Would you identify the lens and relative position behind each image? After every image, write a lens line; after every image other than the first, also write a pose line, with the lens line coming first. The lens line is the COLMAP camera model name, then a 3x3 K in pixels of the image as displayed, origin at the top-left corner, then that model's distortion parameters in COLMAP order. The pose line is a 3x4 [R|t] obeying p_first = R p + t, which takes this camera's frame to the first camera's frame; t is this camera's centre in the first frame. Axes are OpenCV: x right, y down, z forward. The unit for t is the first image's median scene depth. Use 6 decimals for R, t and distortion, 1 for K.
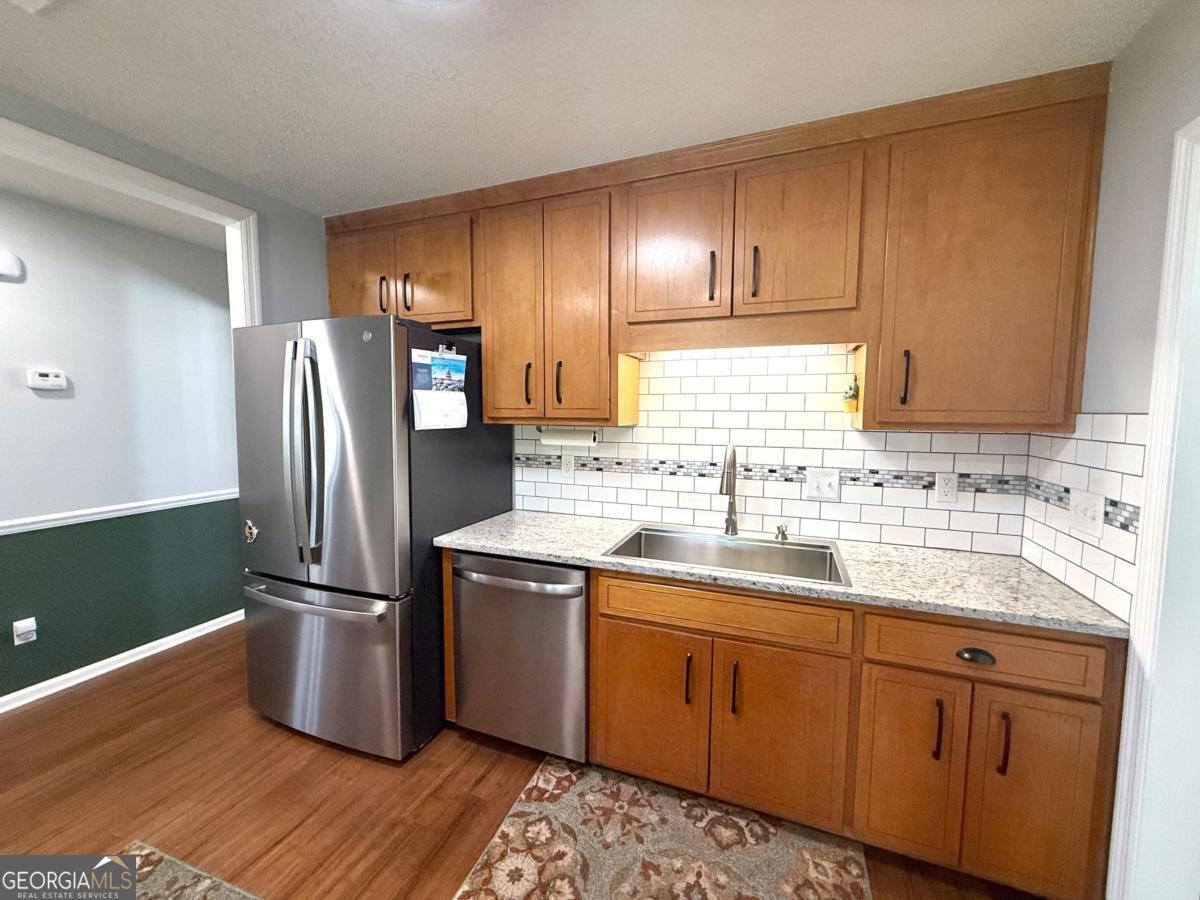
lens RADIAL K [[476.4, 0, 603.0], [0, 476.4, 454.8], [0, 0, 1]] dist [-0.001508, -0.000275]
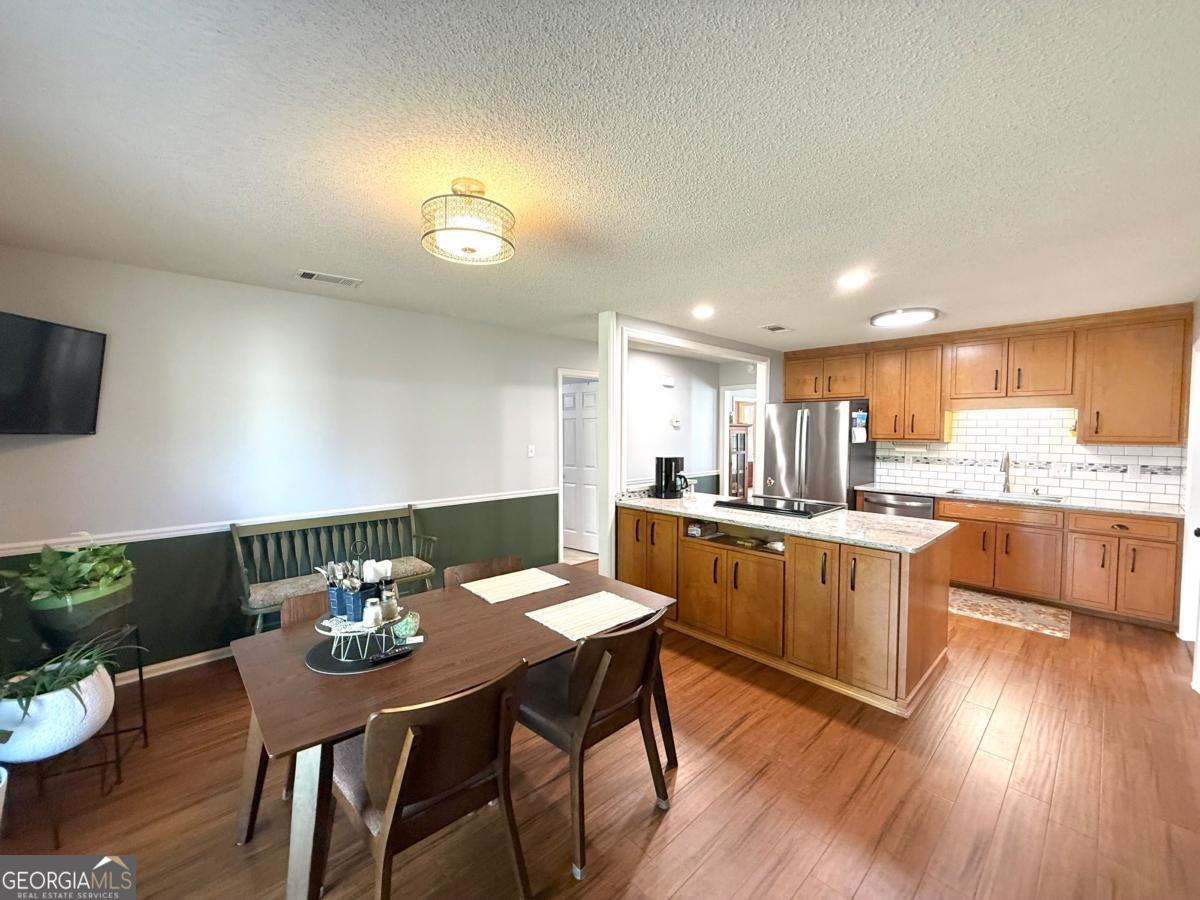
lens RADIAL K [[476.4, 0, 598.4], [0, 476.4, 451.7], [0, 0, 1]] dist [-0.001508, -0.000275]
pose [[0.896756, 0.016546, -0.442215, -0.464600], [-0.037263, 0.998575, -0.038201, 0.140605], [0.440953, 0.050735, 0.896095, -1.860892]]
